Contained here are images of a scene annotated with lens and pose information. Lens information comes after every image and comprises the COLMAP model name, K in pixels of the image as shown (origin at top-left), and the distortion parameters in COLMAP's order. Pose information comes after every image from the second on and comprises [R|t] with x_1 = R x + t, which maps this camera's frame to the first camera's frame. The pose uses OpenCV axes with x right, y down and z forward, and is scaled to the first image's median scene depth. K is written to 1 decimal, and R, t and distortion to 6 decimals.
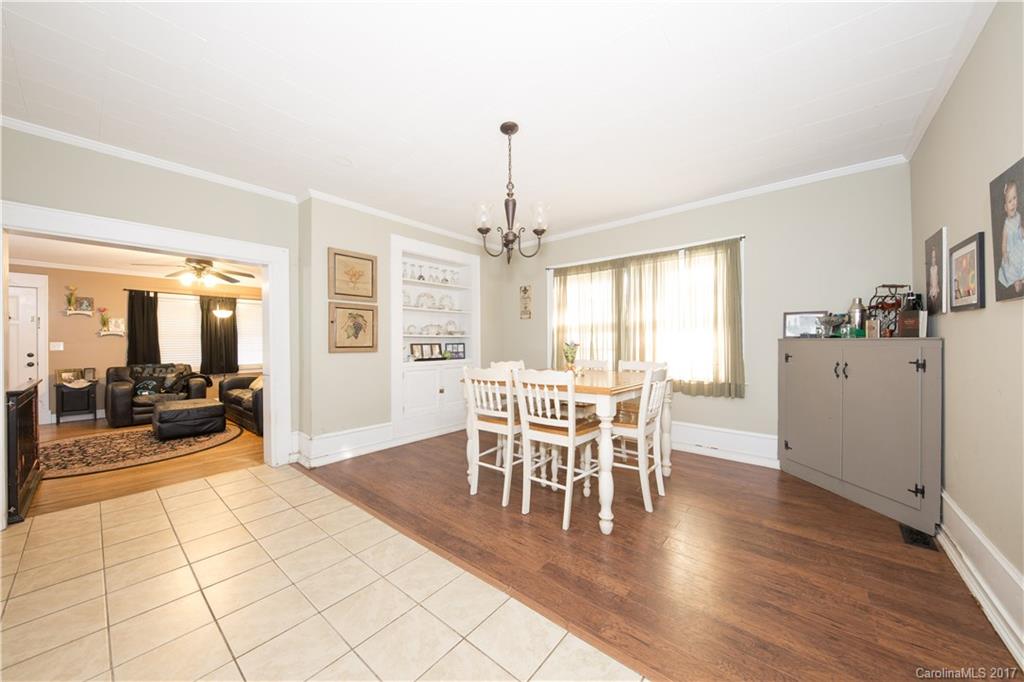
lens RADIAL K [[356.4, 0, 495.4], [0, 356.4, 342.7], [0, 0, 1]] dist [0.001026, -0.000351]
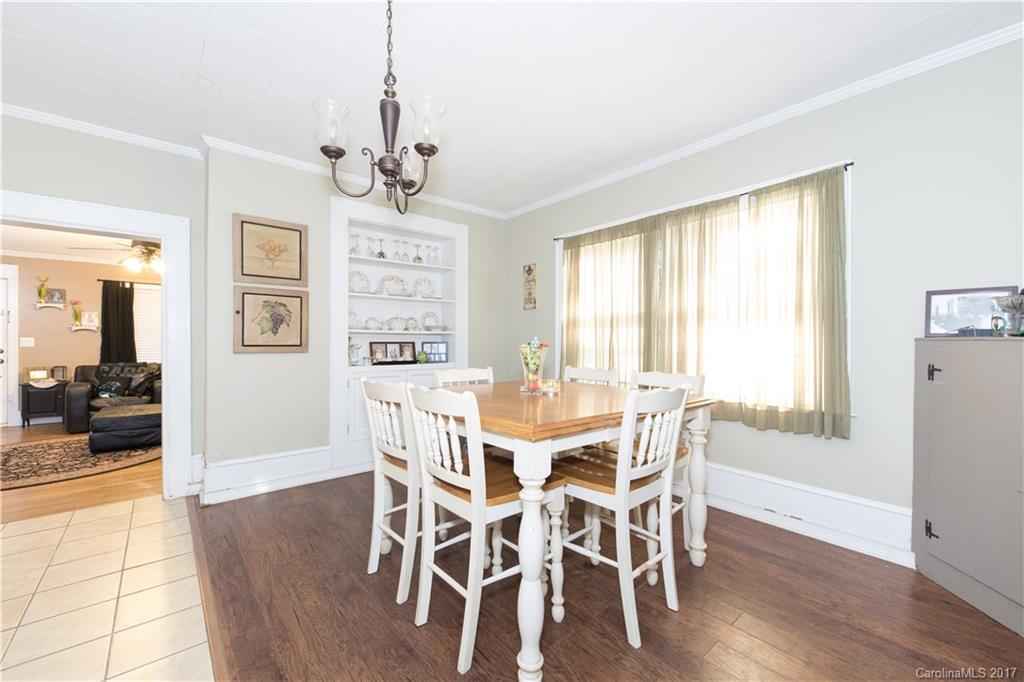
lens RADIAL K [[407.7, 0, 498.3], [0, 407.7, 342.4], [0, 0, 1]] dist [0.006597, -0.002777]
pose [[0.987532, 0.007778, -0.157224, 0.199834], [-0.007624, 0.999970, 0.001577, -0.000047], [0.157231, -0.000359, 0.987562, 0.209928]]
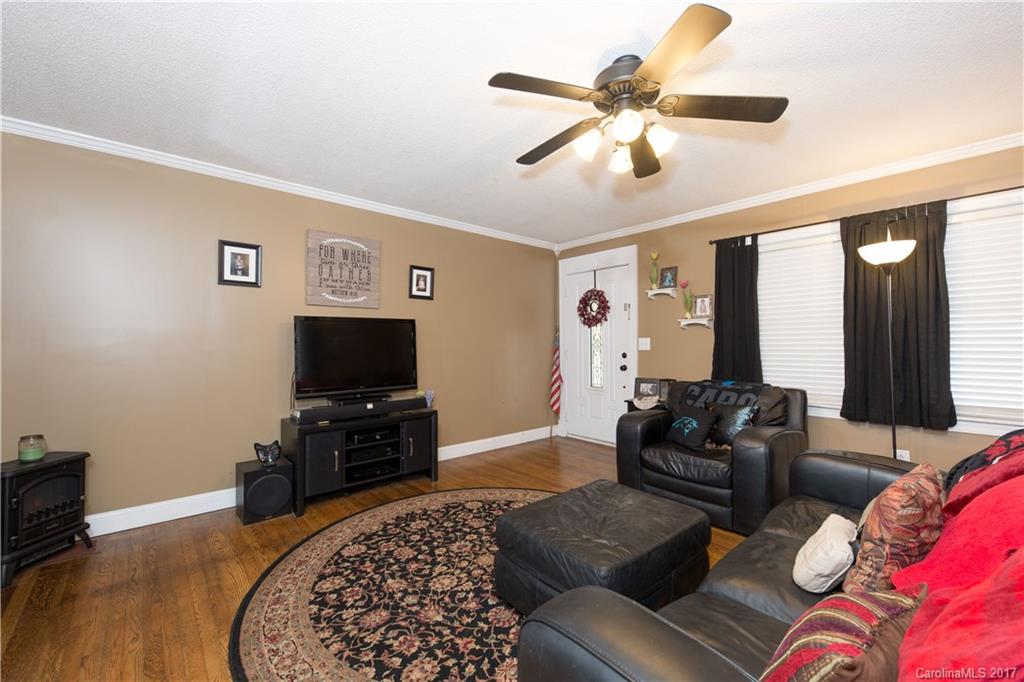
lens RADIAL K [[416.5, 0, 521.1], [0, 416.5, 342.8], [0, 0, 1]] dist [0.001621, -0.000780]
pose [[-0.110609, 0.003693, -0.993857, -0.568282], [0.002316, 0.999991, 0.003458, 0.006441], [0.993861, -0.001919, -0.110616, 1.219985]]
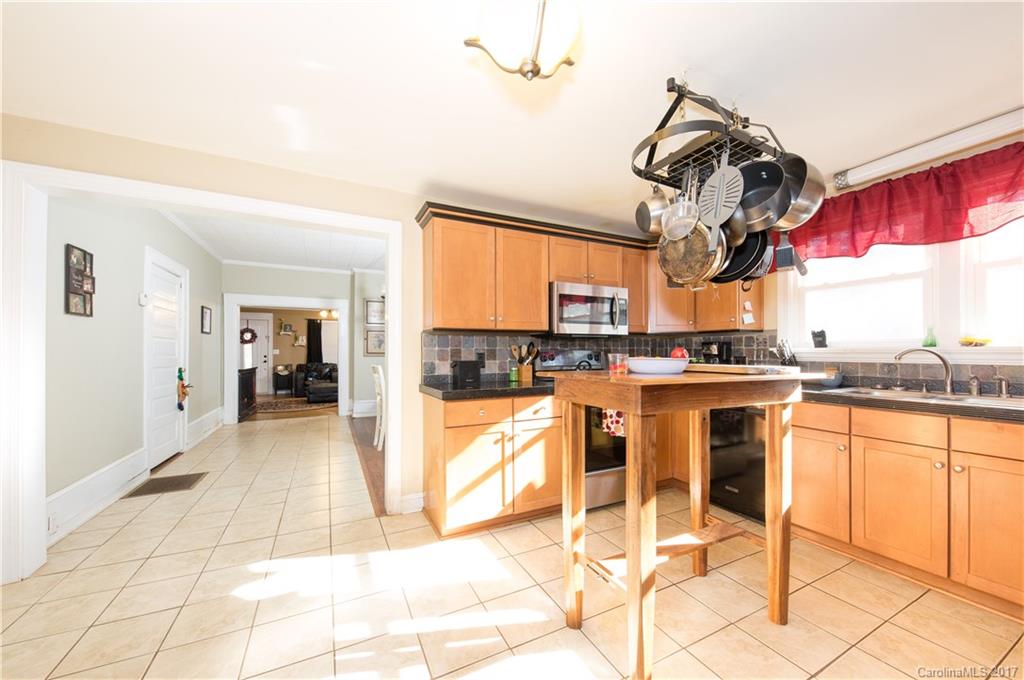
lens RADIAL K [[356.4, 0, 513.5], [0, 356.4, 356.2], [0, 0, 1]] dist [0.001026, -0.000351]
pose [[0.932591, 0.012283, -0.360726, 0.815916], [-0.007609, 0.999868, 0.014373, -0.004251], [0.360855, -0.010660, 0.932561, -0.384881]]
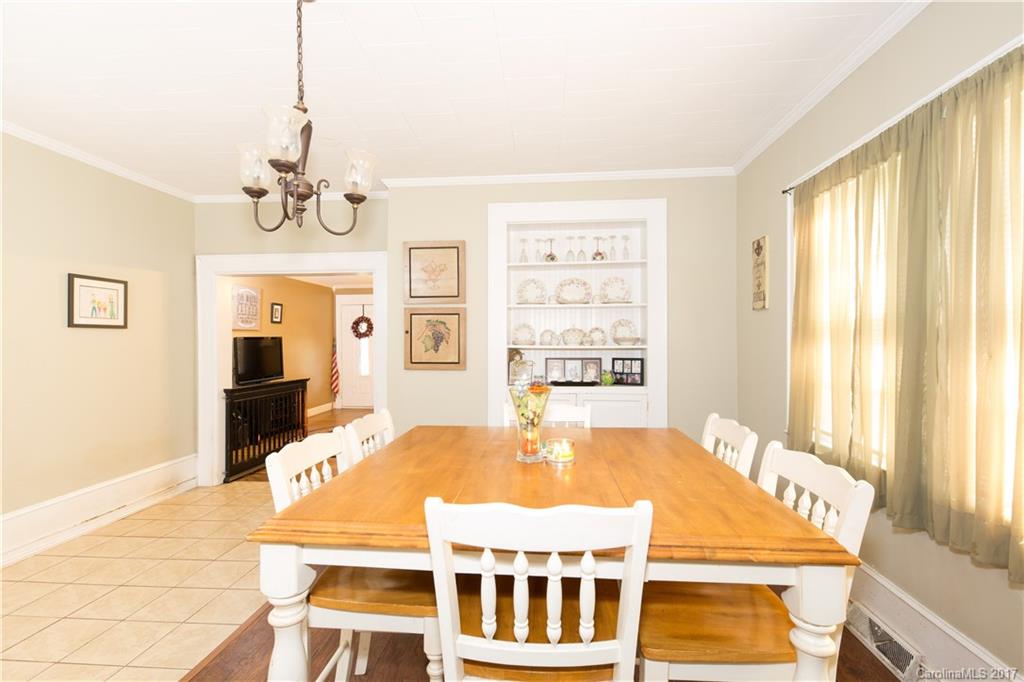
lens RADIAL K [[461.2, 0, 514.0], [0, 461.2, 342.6], [0, 0, 1]] dist [0.002485, -0.000003]
pose [[0.599230, 0.006844, -0.800548, 0.487144], [0.000042, 0.999963, 0.008580, -0.039121], [0.800577, -0.005175, 0.599207, 0.504280]]
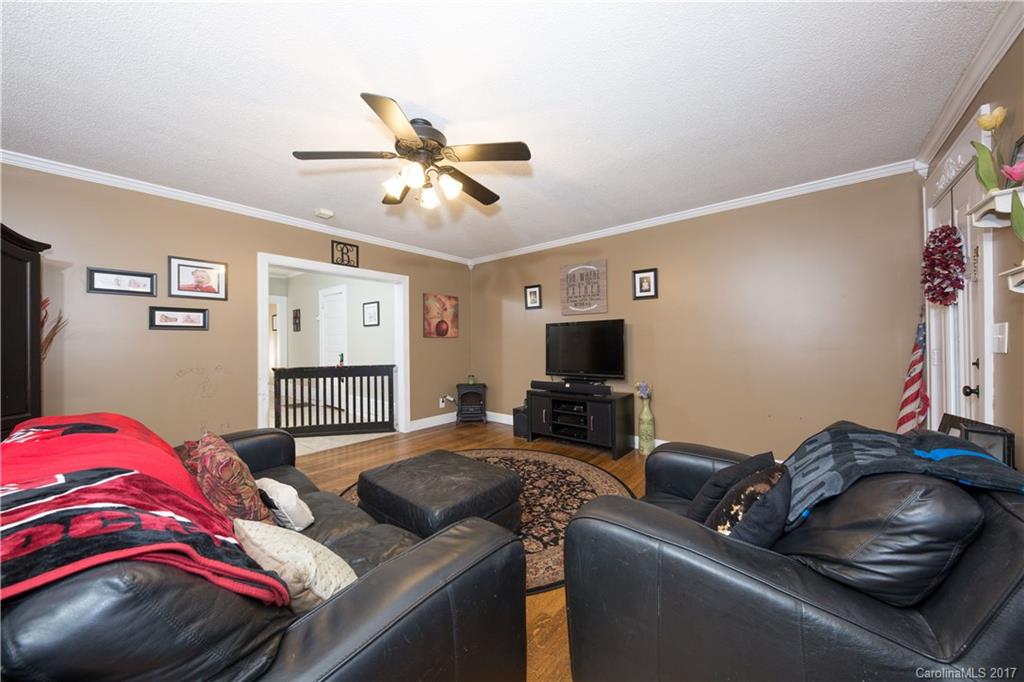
lens RADIAL K [[356.4, 0, 509.4], [0, 356.4, 343.2], [0, 0, 1]] dist [0.001026, -0.000351]
pose [[-0.999702, 0.015301, -0.019013, -1.189569], [0.015237, 0.999878, 0.003544, 0.011745], [0.019065, 0.003254, -0.999813, 1.830154]]
